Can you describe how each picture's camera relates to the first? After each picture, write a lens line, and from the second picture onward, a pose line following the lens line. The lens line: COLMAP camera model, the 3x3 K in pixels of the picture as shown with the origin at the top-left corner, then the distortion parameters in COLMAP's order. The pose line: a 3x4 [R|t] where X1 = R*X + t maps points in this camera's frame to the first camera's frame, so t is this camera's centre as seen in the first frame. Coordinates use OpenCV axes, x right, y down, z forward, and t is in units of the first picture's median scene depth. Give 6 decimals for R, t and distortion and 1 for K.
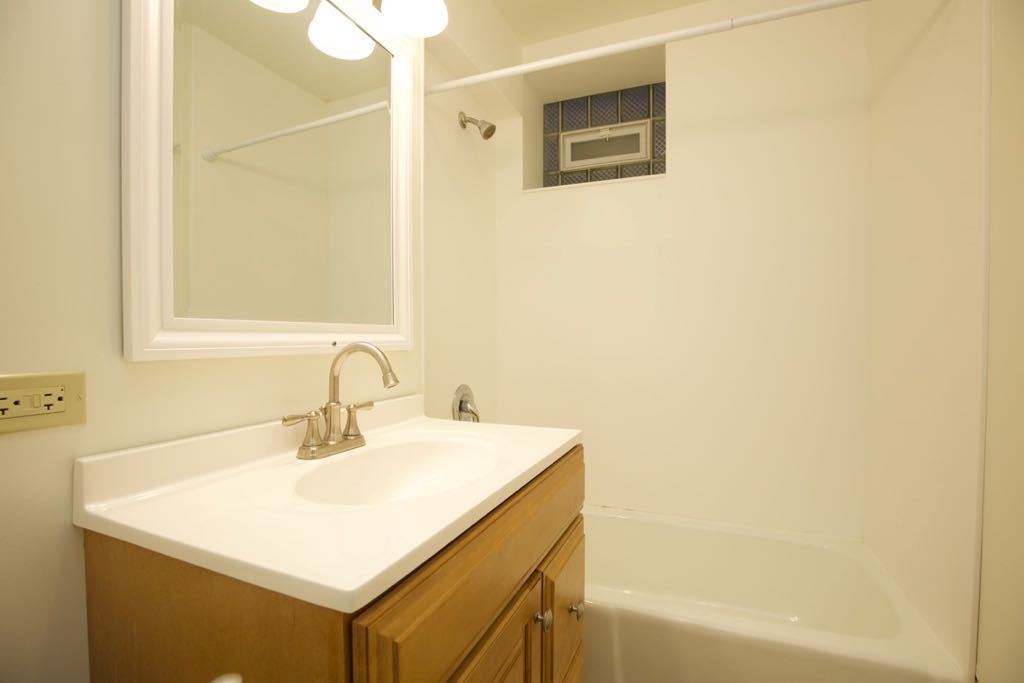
lens RADIAL K [[466.5, 0, 515.5], [0, 466.5, 344.5], [0, 0, 1]] dist [-0.025525, 0.000029]
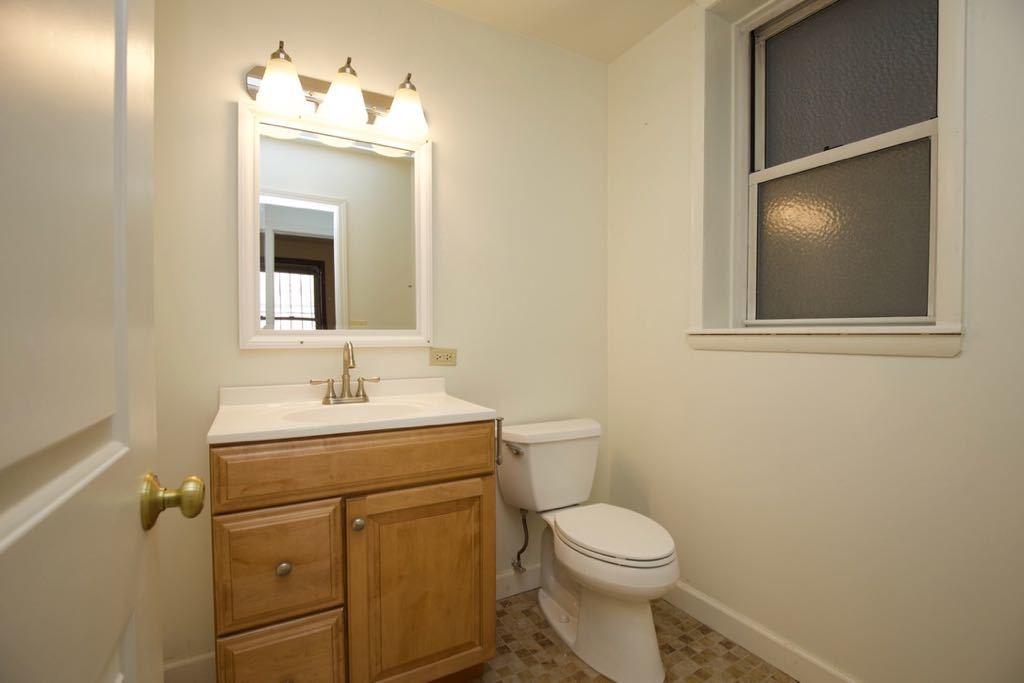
lens RADIAL K [[466.5, 0, 515.5], [0, 466.5, 344.5], [0, 0, 1]] dist [-0.025525, 0.000029]
pose [[0.810359, 0.002143, -0.585930, 1.102969], [-0.005807, 0.999974, -0.004375, 0.013241], [0.585905, 0.006948, 0.810350, -0.040674]]
